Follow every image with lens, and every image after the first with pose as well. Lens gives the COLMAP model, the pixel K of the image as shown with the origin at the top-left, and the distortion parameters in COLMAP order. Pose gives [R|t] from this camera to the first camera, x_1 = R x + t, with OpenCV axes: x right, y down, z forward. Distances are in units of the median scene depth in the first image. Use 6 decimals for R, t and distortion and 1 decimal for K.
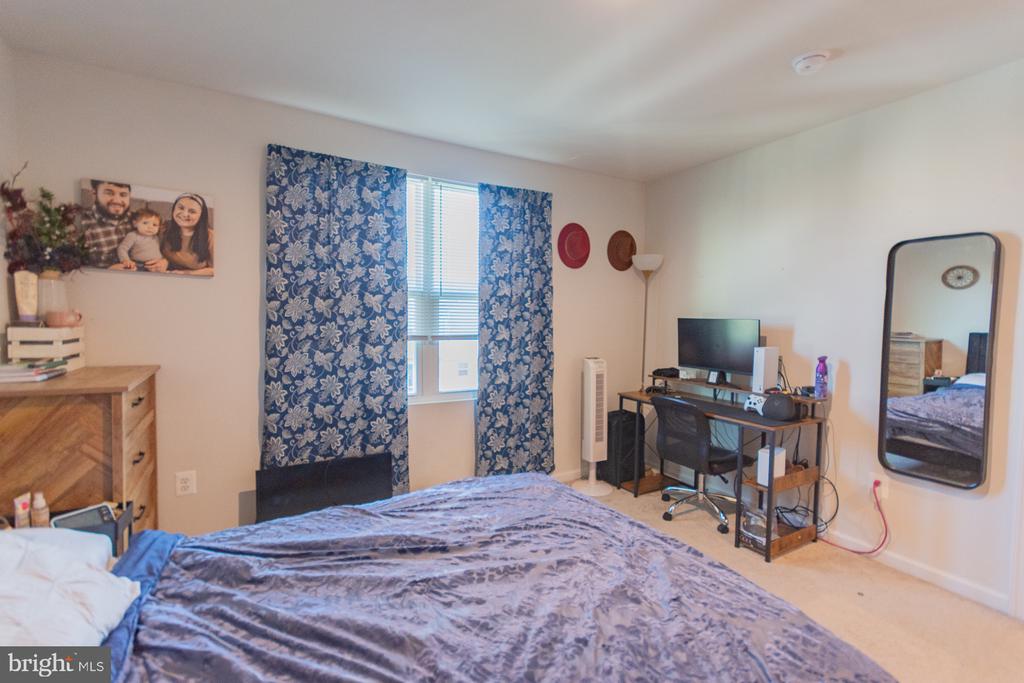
lens RADIAL K [[459.9, 0, 515.4], [0, 459.9, 344.8], [0, 0, 1]] dist [0.014781, 0.000199]
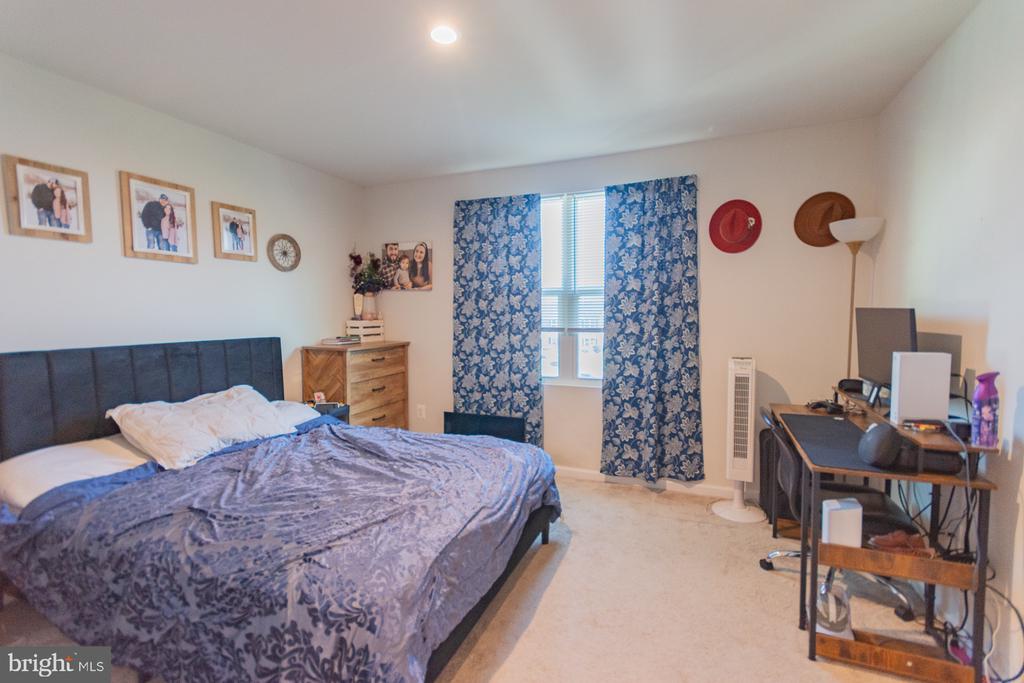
lens RADIAL K [[459.9, 0, 515.4], [0, 459.9, 344.8], [0, 0, 1]] dist [0.014781, 0.000199]
pose [[0.618058, 0.041030, -0.785061, 0.726594], [-0.034090, 0.999096, 0.025379, -0.003019], [0.785393, 0.011077, 0.618898, 0.193053]]
